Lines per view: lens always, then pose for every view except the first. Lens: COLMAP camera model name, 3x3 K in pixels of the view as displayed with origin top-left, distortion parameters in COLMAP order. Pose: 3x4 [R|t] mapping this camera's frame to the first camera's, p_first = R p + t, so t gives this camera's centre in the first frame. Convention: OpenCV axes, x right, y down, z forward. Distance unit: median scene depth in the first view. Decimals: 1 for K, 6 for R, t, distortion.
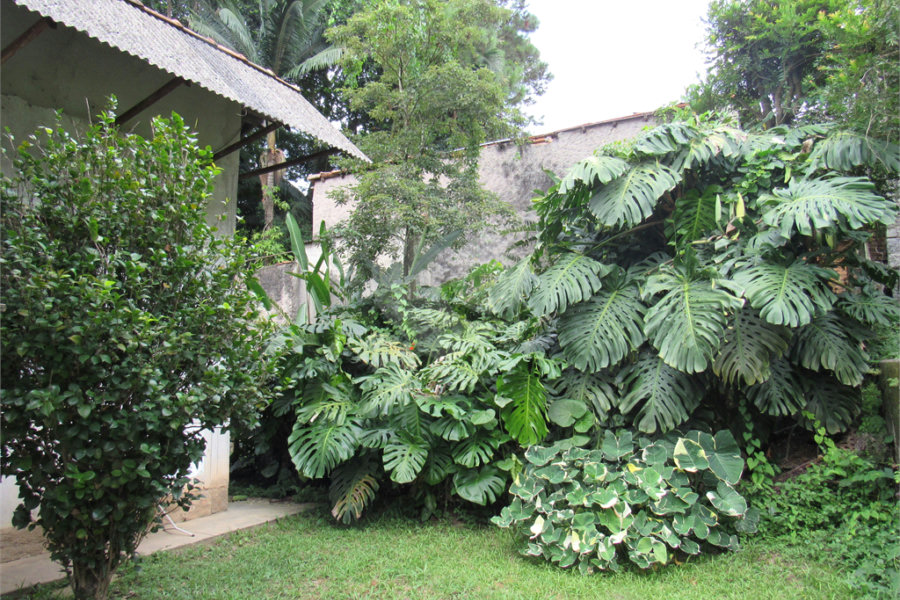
lens RADIAL K [[640.4, 0, 452.0], [0, 640.4, 300.5], [0, 0, 1]] dist [-0.028629, 0.006084]
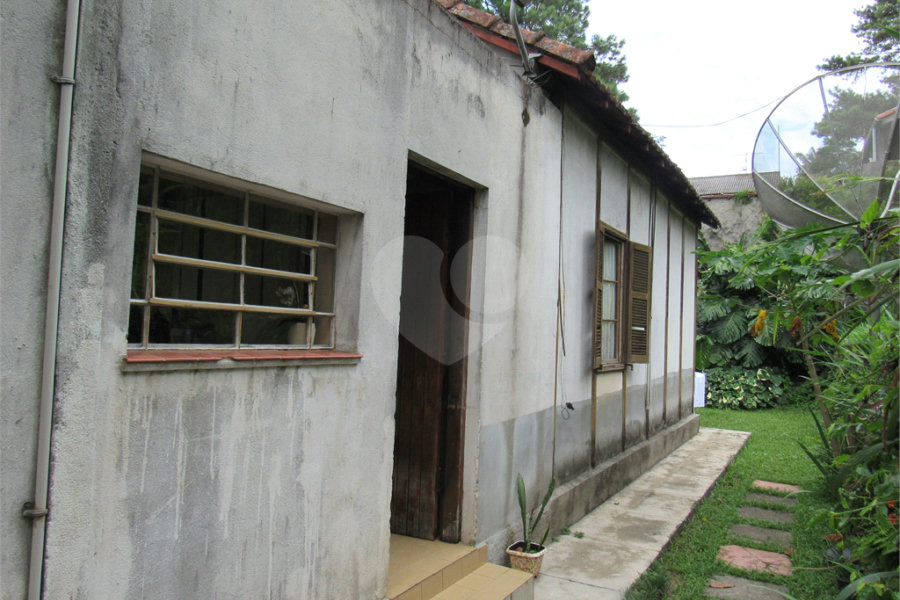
lens RADIAL K [[640.4, 0, 449.9], [0, 640.4, 300.3], [0, 0, 1]] dist [-0.028629, 0.006084]
pose [[0.998459, 0.054123, -0.012260, -0.958653], [-0.053235, 0.996538, 0.063852, -0.186131], [0.015674, -0.063101, 0.997884, -1.747612]]
